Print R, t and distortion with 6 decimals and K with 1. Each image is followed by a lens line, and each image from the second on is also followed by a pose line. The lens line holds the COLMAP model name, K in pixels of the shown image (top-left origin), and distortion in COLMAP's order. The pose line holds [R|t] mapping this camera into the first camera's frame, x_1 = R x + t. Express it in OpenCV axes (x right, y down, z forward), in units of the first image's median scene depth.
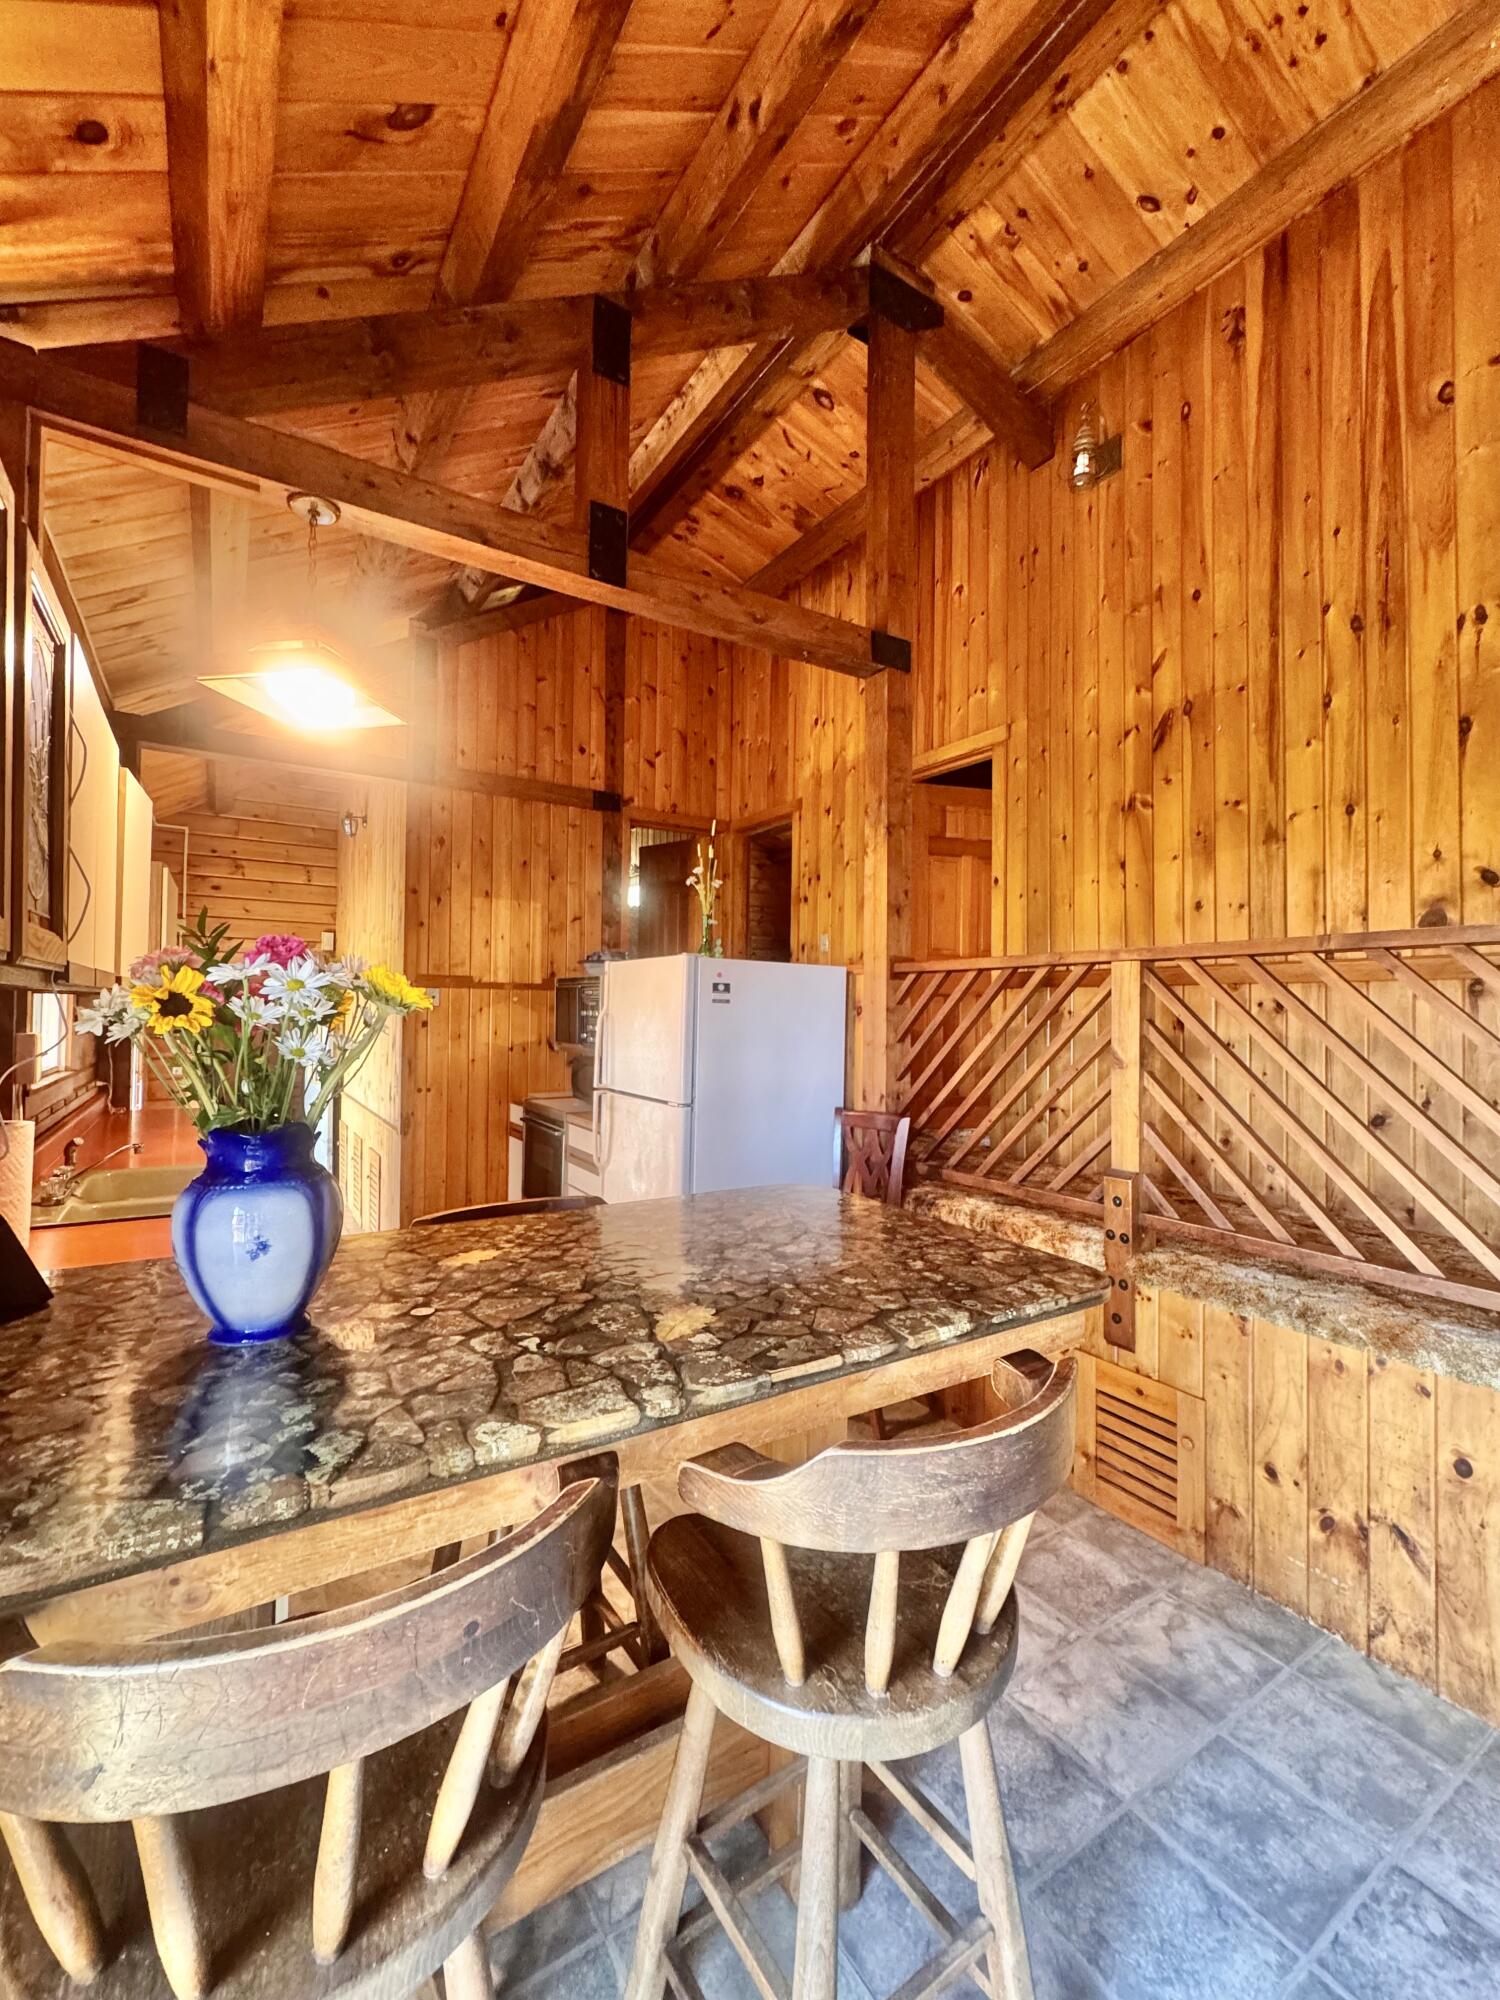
lens RADIAL K [[834.3, 0, 752.6], [0, 834.3, 999.4], [0, 0, 1]] dist [-0.003021, 0.000552]
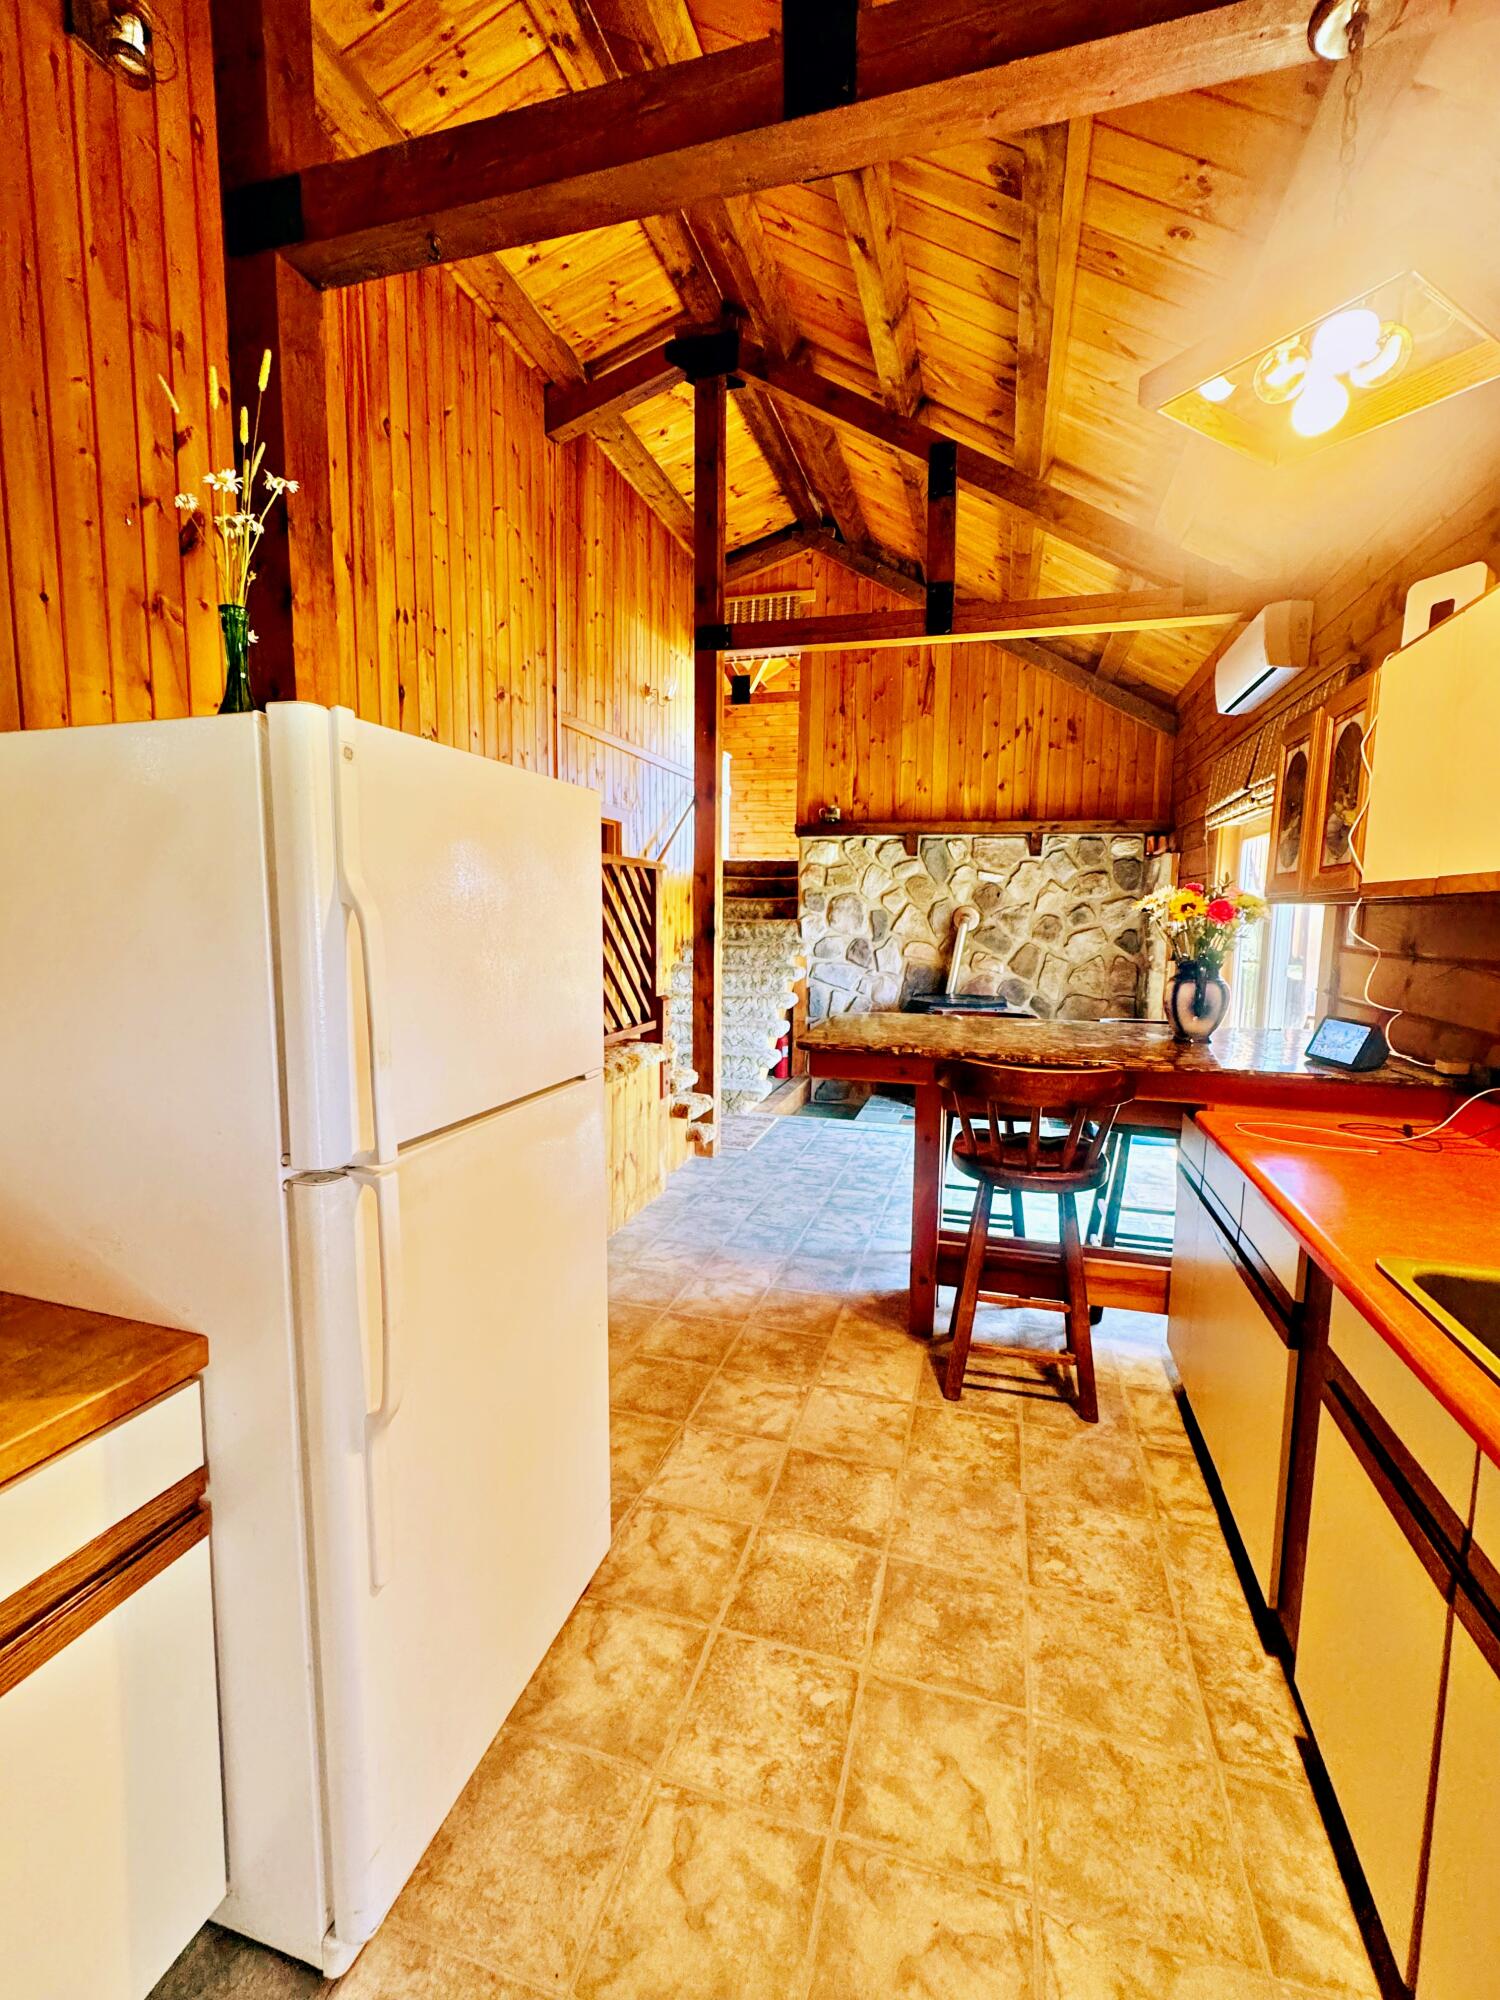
lens RADIAL K [[834.3, 0, 752.6], [0, 834.3, 999.4], [0, 0, 1]] dist [-0.003021, 0.000552]
pose [[-0.654820, -0.103218, 0.748704, -0.515889], [-0.033116, 0.993597, 0.108016, 0.015871], [-0.755059, 0.045937, -0.654045, 1.177371]]
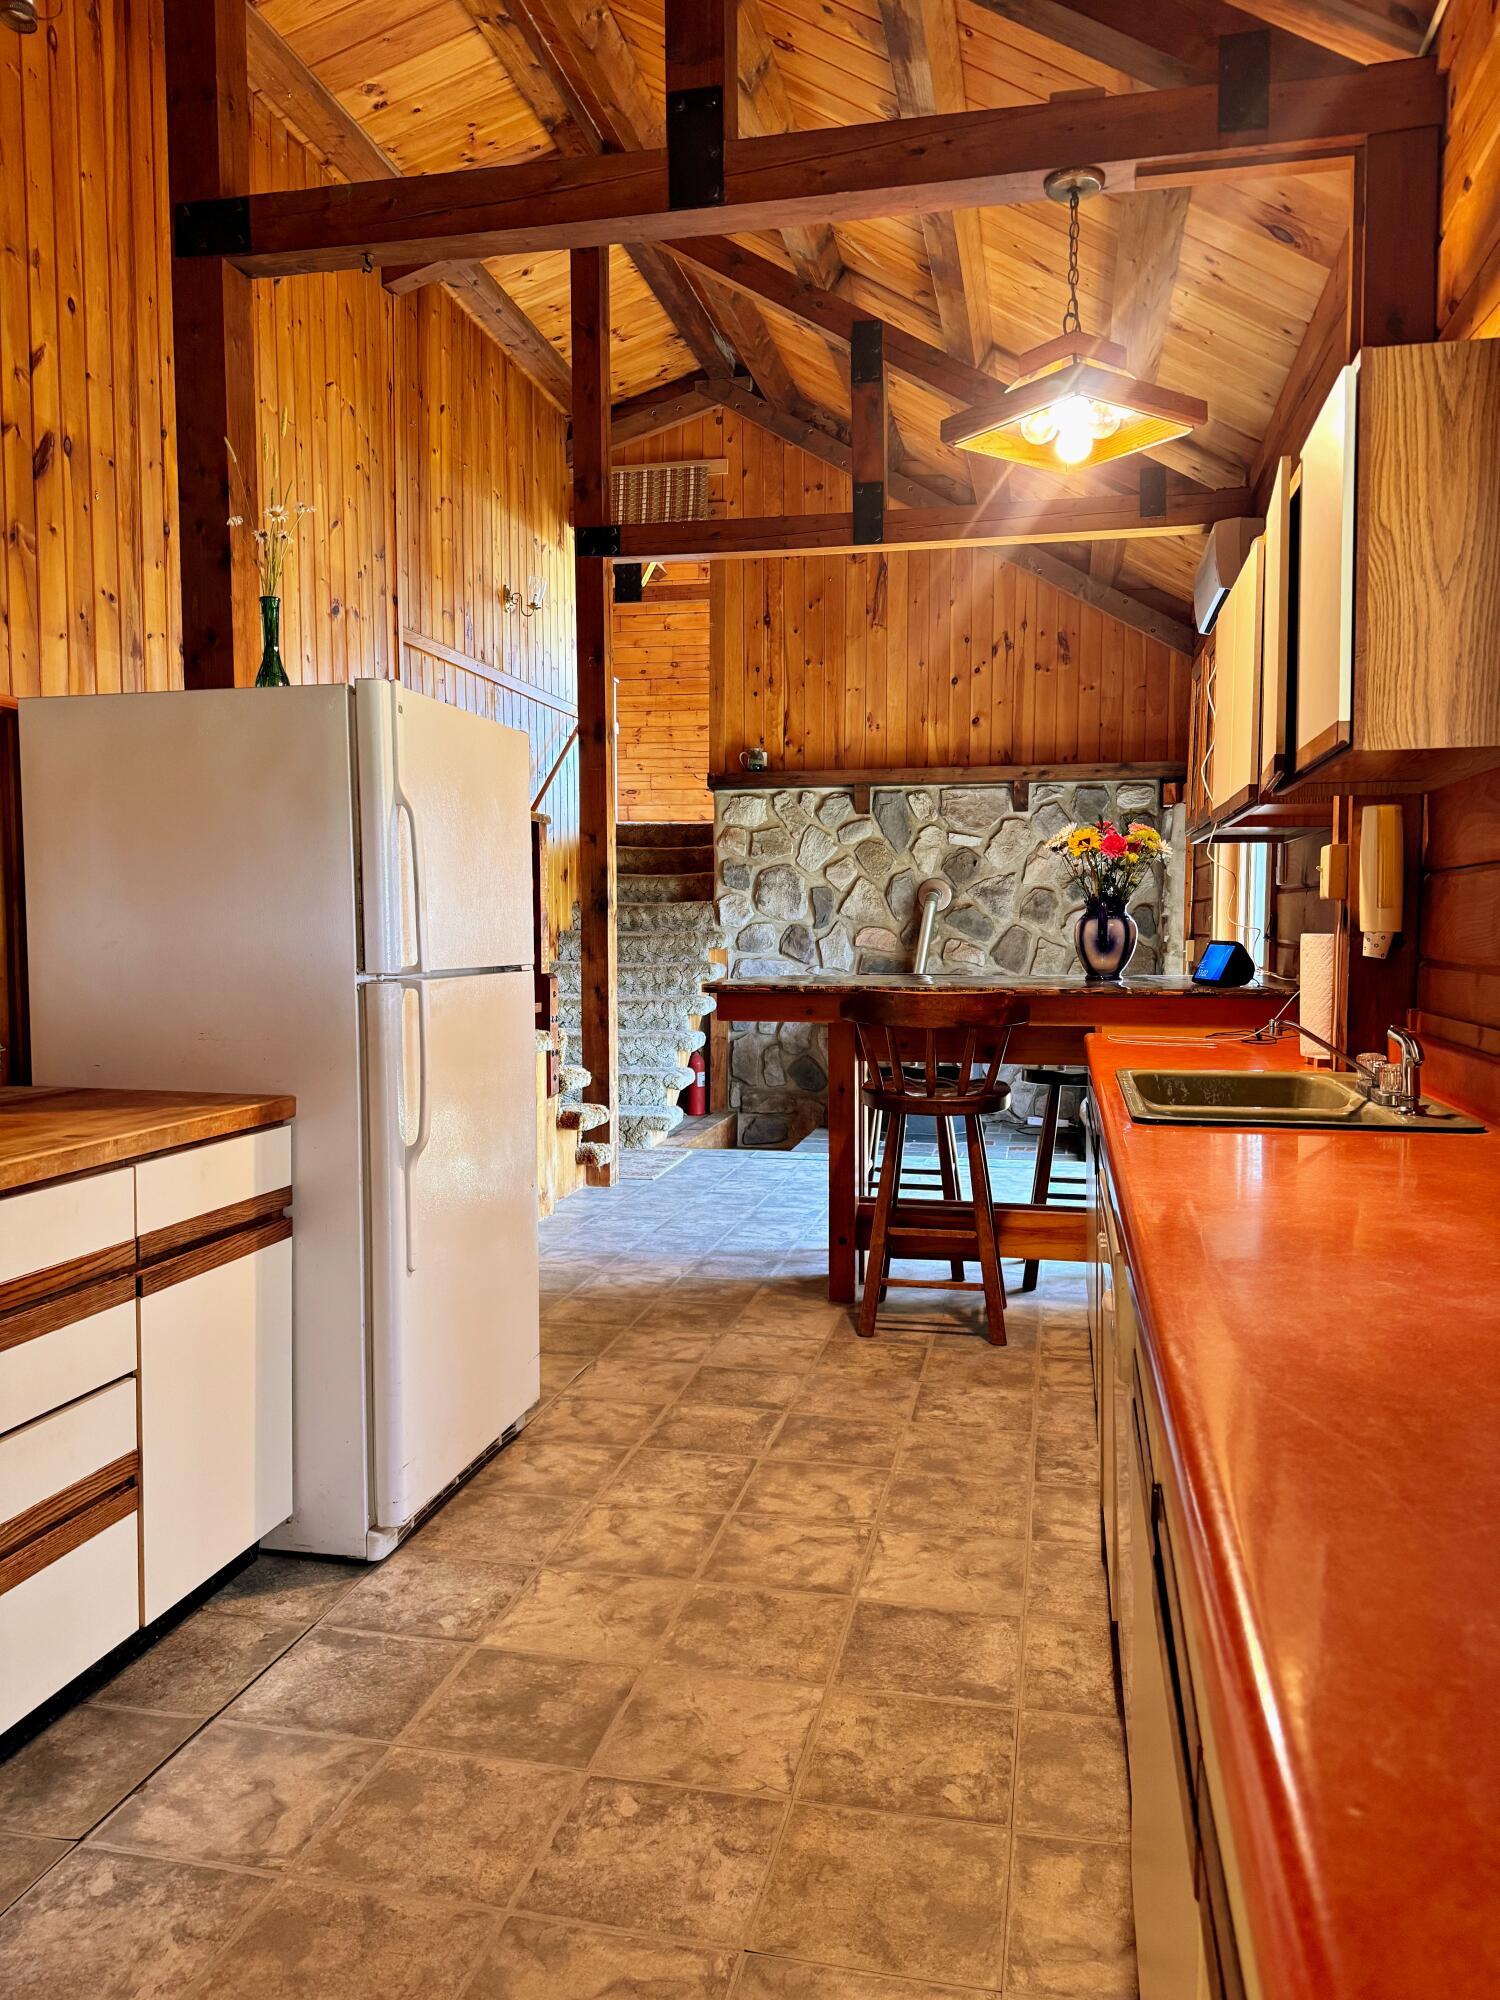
lens RADIAL K [[1388.5, 0, 755.5], [0, 1388.5, 1006.9], [0, 0, 1]] dist [0.154106, -0.261873]
pose [[-0.710185, -0.055930, 0.701789, -0.899985], [-0.019780, 0.998031, 0.059523, 0.081821], [-0.703737, 0.028391, -0.709893, 1.516541]]
